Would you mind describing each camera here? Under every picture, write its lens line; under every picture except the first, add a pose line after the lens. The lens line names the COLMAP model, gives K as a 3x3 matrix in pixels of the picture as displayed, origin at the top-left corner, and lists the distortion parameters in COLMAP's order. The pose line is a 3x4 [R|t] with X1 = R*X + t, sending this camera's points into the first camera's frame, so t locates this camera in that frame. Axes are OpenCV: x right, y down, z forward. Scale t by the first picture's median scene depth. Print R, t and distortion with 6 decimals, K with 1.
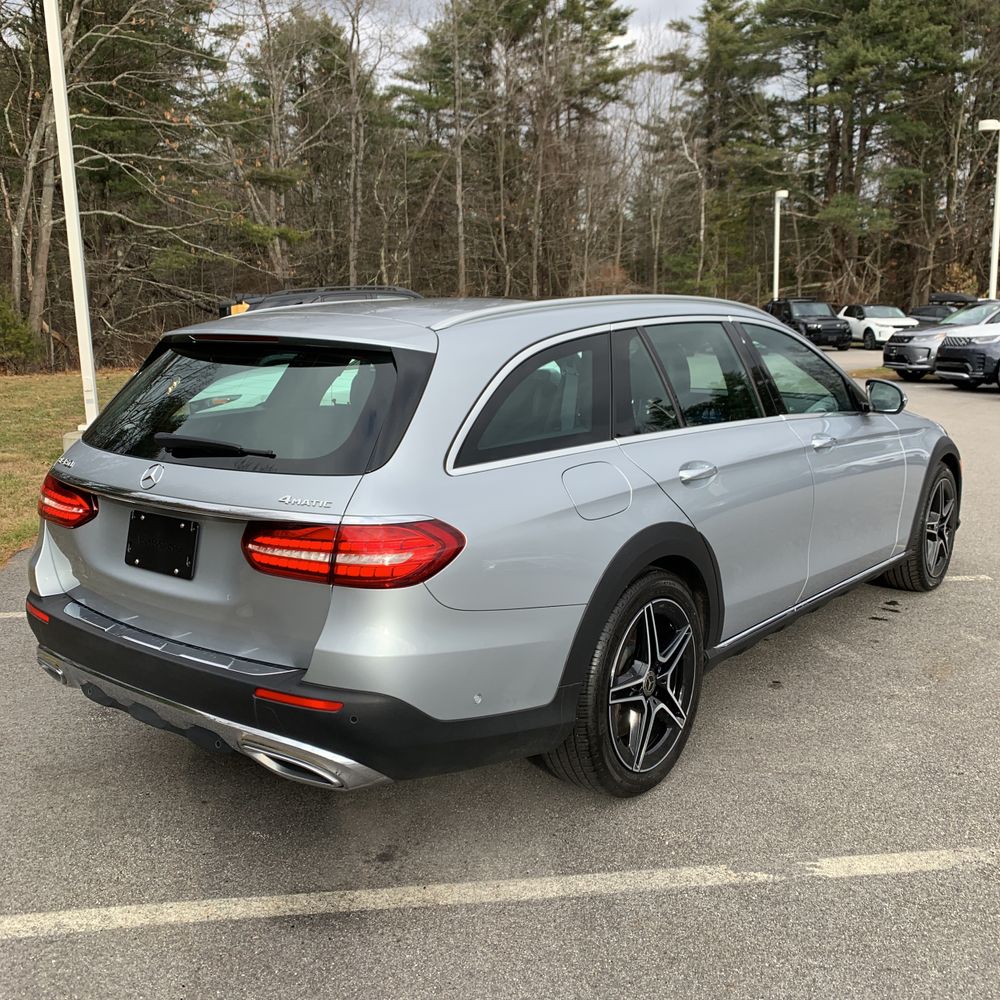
lens RADIAL K [[1028.3, 0, 502.9], [0, 1028.3, 502.1], [0, 0, 1]] dist [0.010982, 0.000000]
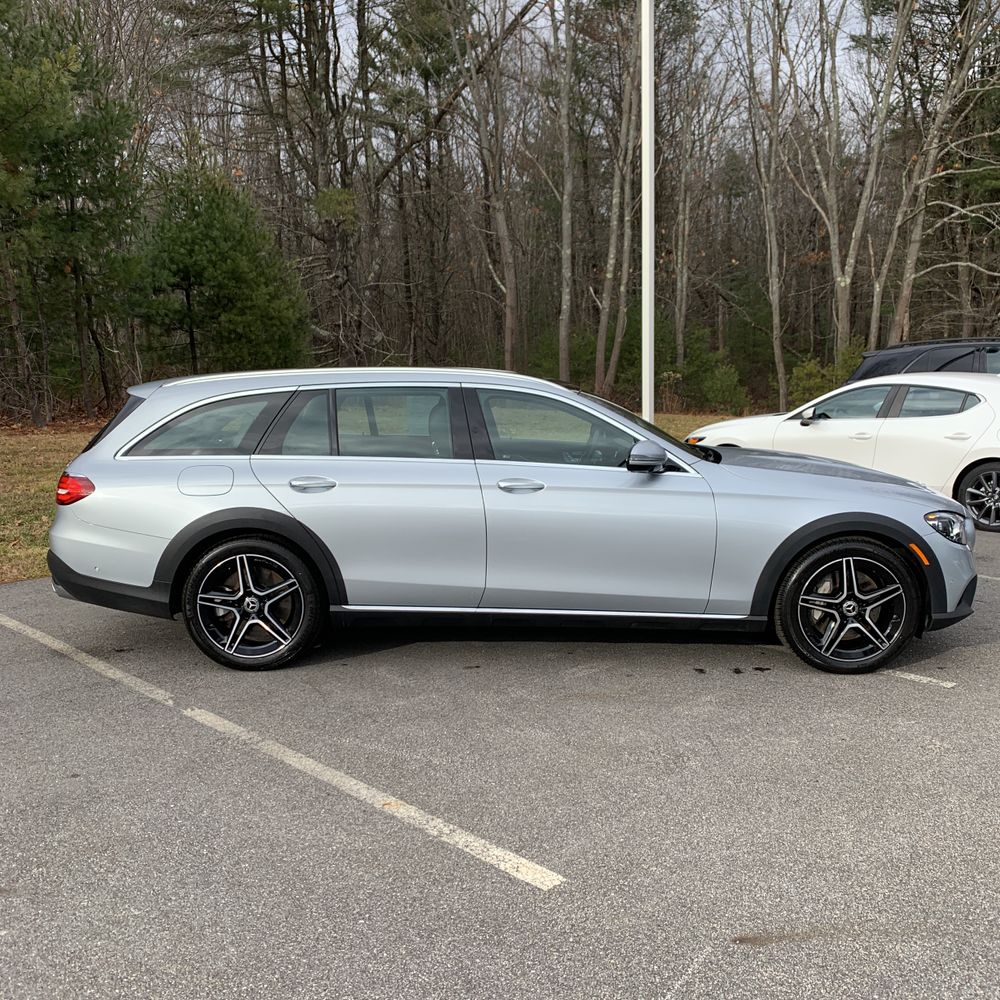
lens RADIAL K [[1028.3, 0, 492.0], [0, 1028.3, 538.5], [0, 0, 1]] dist [0.010982, 0.000000]
pose [[0.613810, 0.138032, -0.777293, 0.125977], [-0.145037, 0.987554, 0.060838, -0.006529], [0.776016, 0.075394, 0.626191, 0.020125]]
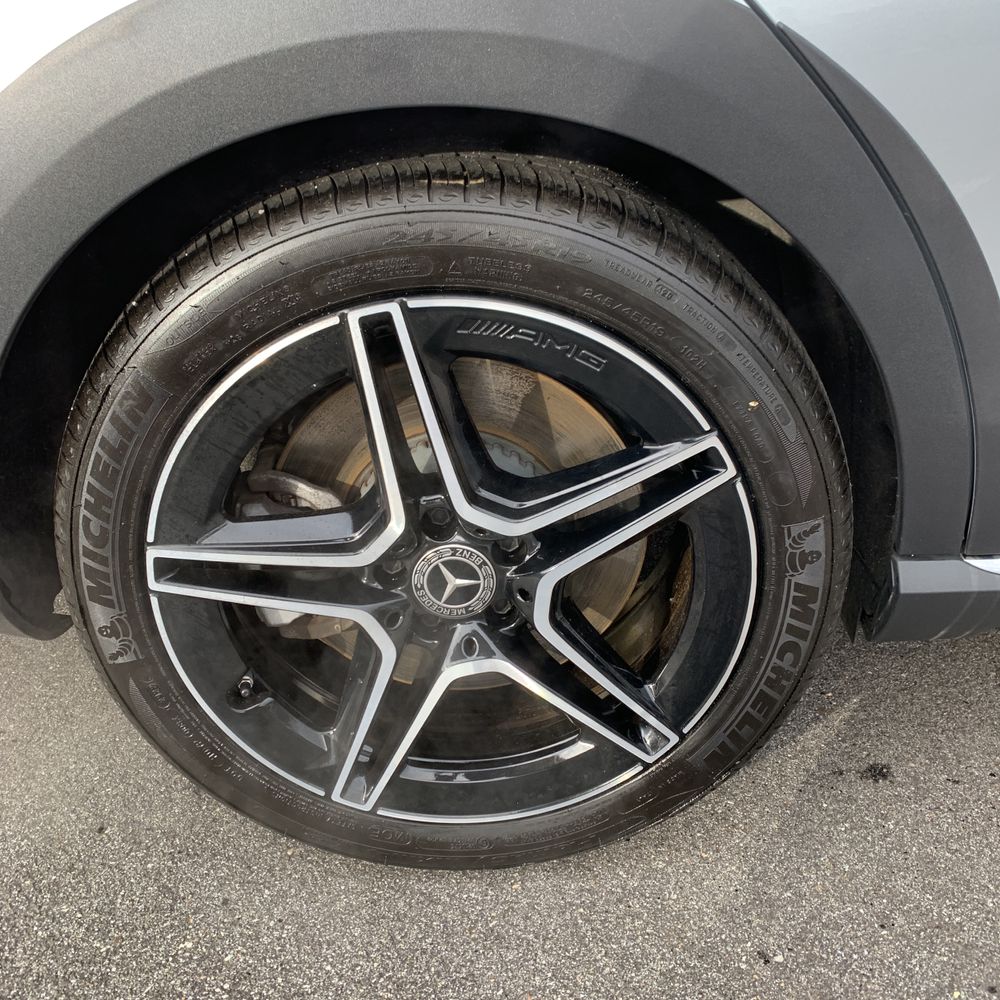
lens RADIAL K [[1028.3, 0, 500.5], [0, 1028.3, 495.3], [0, 0, 1]] dist [0.010982, 0.000000]
pose [[0.600494, 0.330554, -0.728108, 0.027218], [-0.080719, 0.930964, 0.356077, 0.003718], [0.795545, -0.155050, 0.585720, 0.064842]]
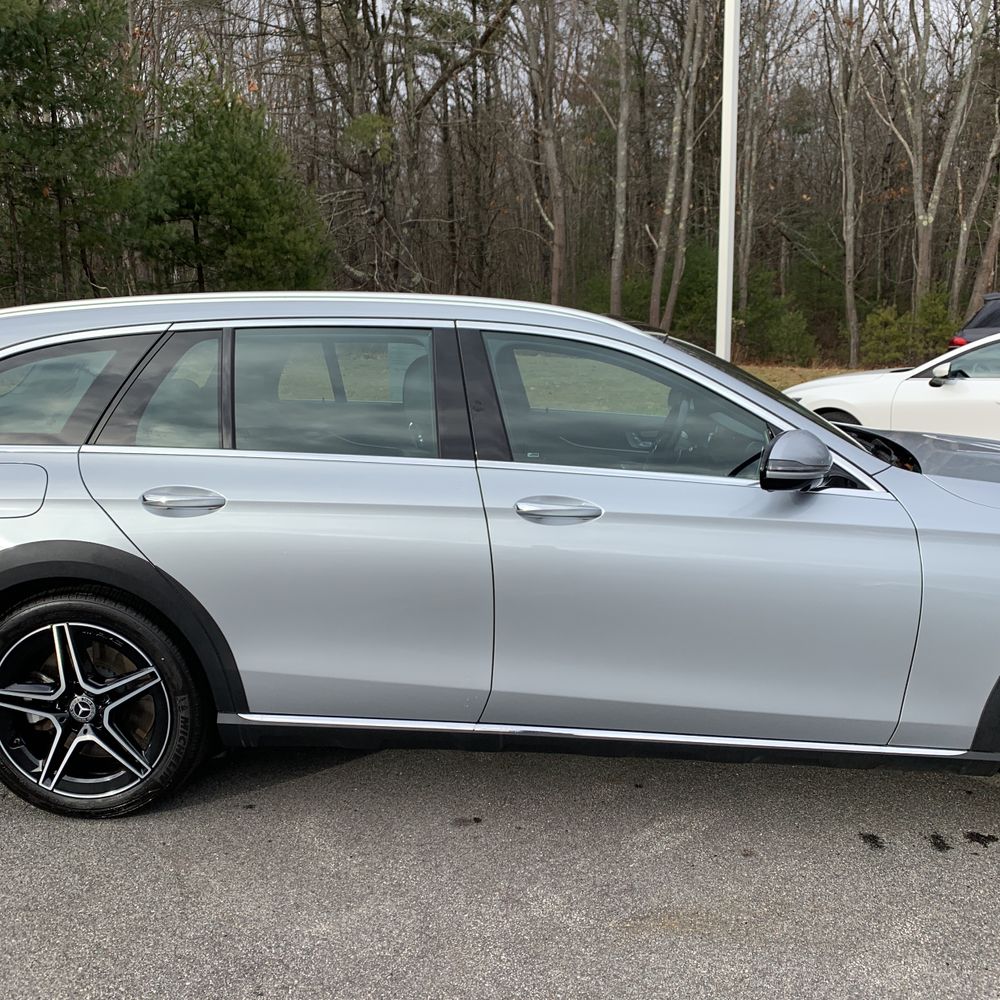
lens RADIAL K [[1028.3, 0, 490.8], [0, 1028.3, 526.3], [0, 0, 1]] dist [0.010982, 0.000000]
pose [[0.575987, 0.178758, -0.797674, 0.082698], [-0.157767, 0.981761, 0.106091, -0.011213], [0.802090, 0.064739, 0.593684, 0.056126]]
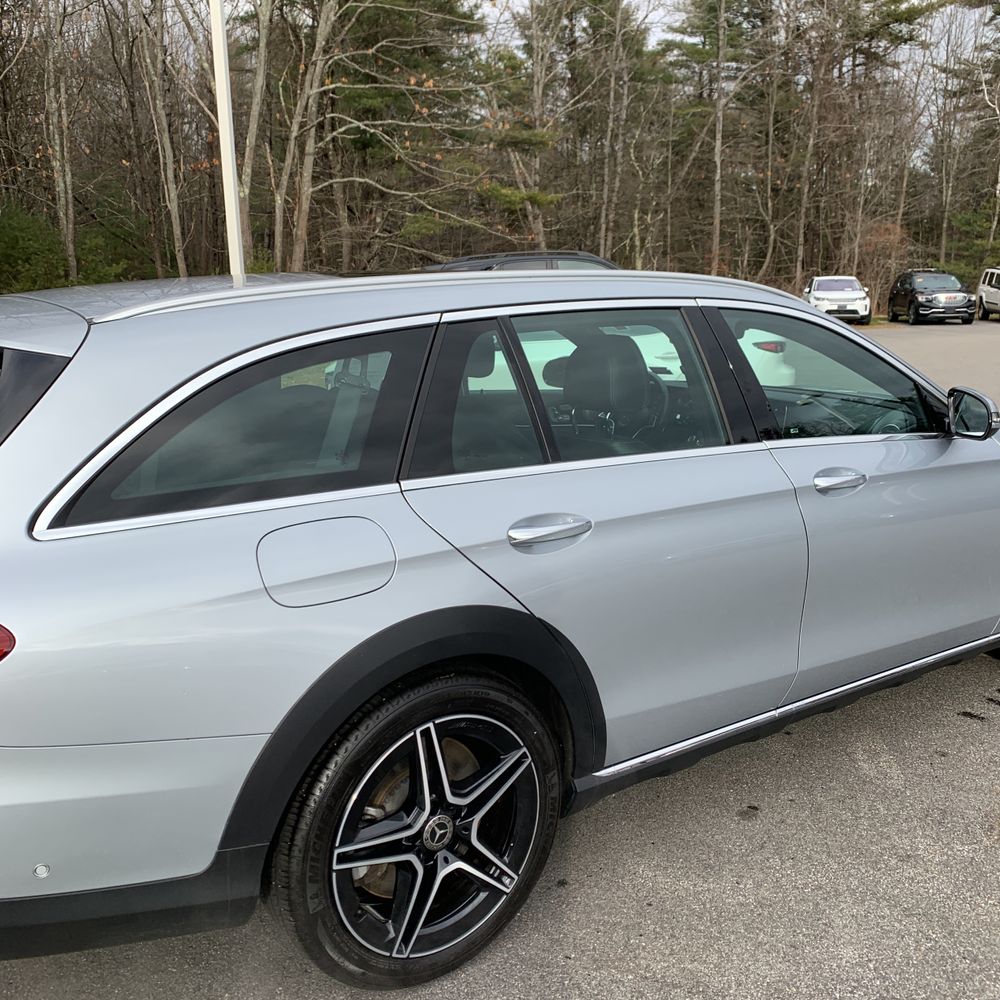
lens RADIAL K [[1028.3, 0, 497.5], [0, 1028.3, 497.4], [0, 0, 1]] dist [0.010982, 0.000000]
pose [[0.964432, 0.057358, -0.258033, 0.026742], [-0.049504, 0.998094, 0.036839, -0.006036], [0.259655, -0.022755, 0.965433, 0.026213]]
